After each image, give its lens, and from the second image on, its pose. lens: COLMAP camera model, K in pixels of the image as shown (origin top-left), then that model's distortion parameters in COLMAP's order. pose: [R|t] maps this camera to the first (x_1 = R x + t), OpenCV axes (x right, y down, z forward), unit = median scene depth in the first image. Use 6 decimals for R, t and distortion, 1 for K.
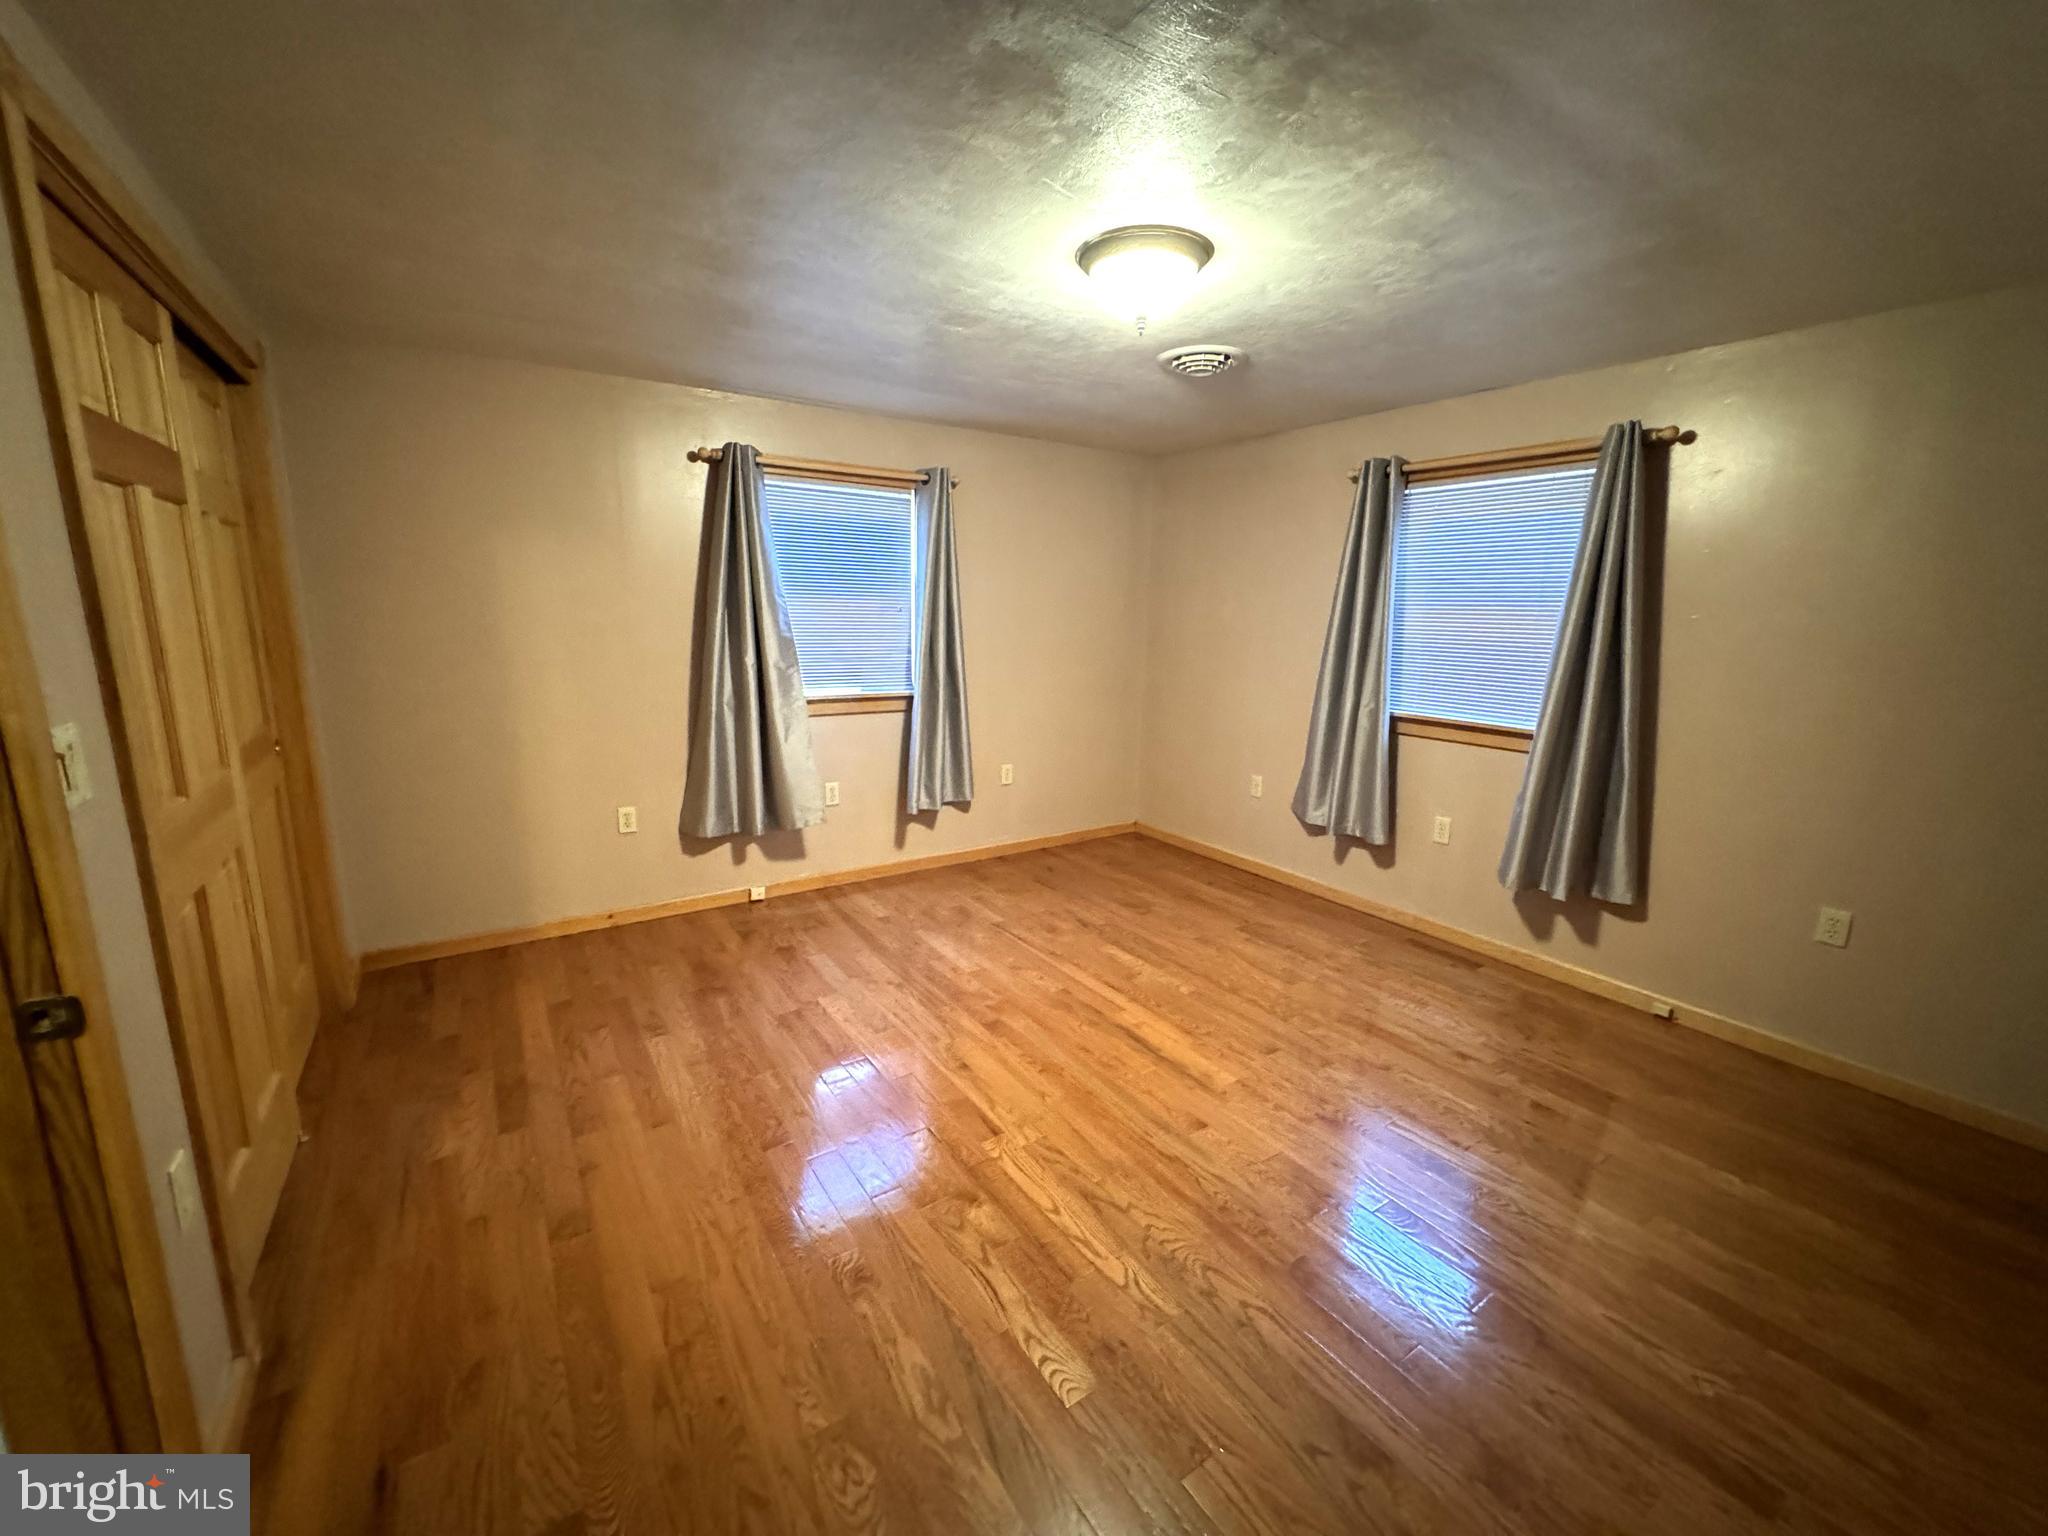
lens RADIAL K [[816.9, 0, 1022.9], [0, 816.9, 767.9], [0, 0, 1]] dist [-0.002024, 0.000073]
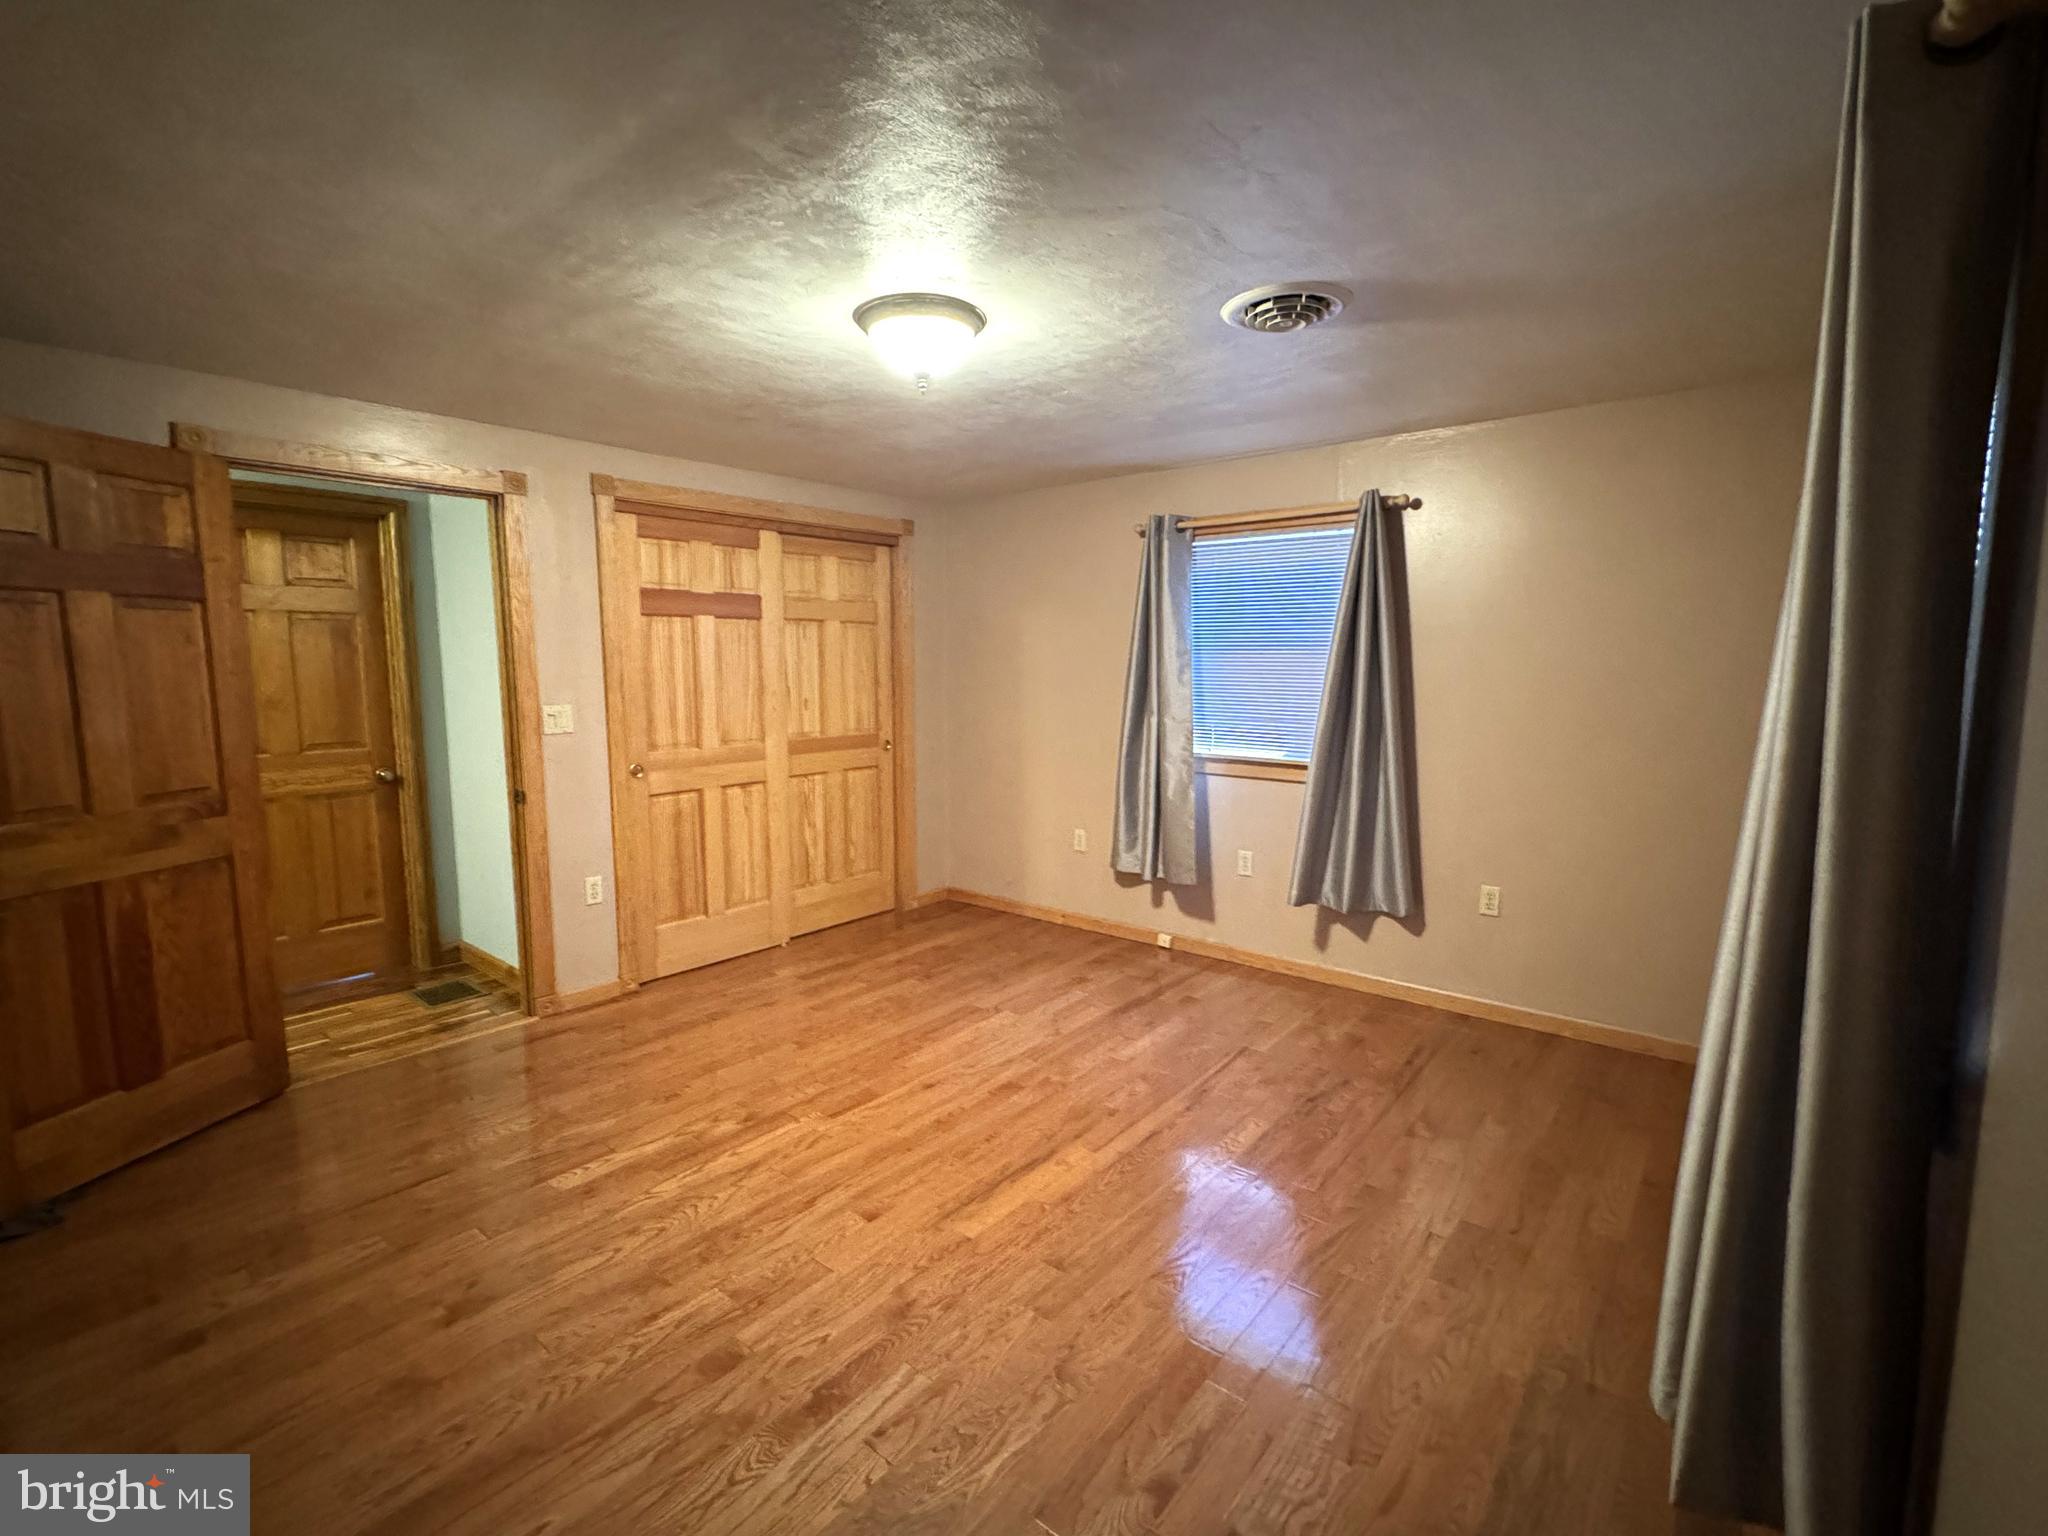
lens RADIAL K [[924.4, 0, 1024.0], [0, 924.4, 768.0], [0, 0, 1]] dist [0.000374, 0.000840]
pose [[0.285896, 0.095301, -0.953510, 1.043595], [-0.179146, 0.982815, 0.044516, -0.115556], [0.941366, 0.158091, 0.298056, 0.669014]]
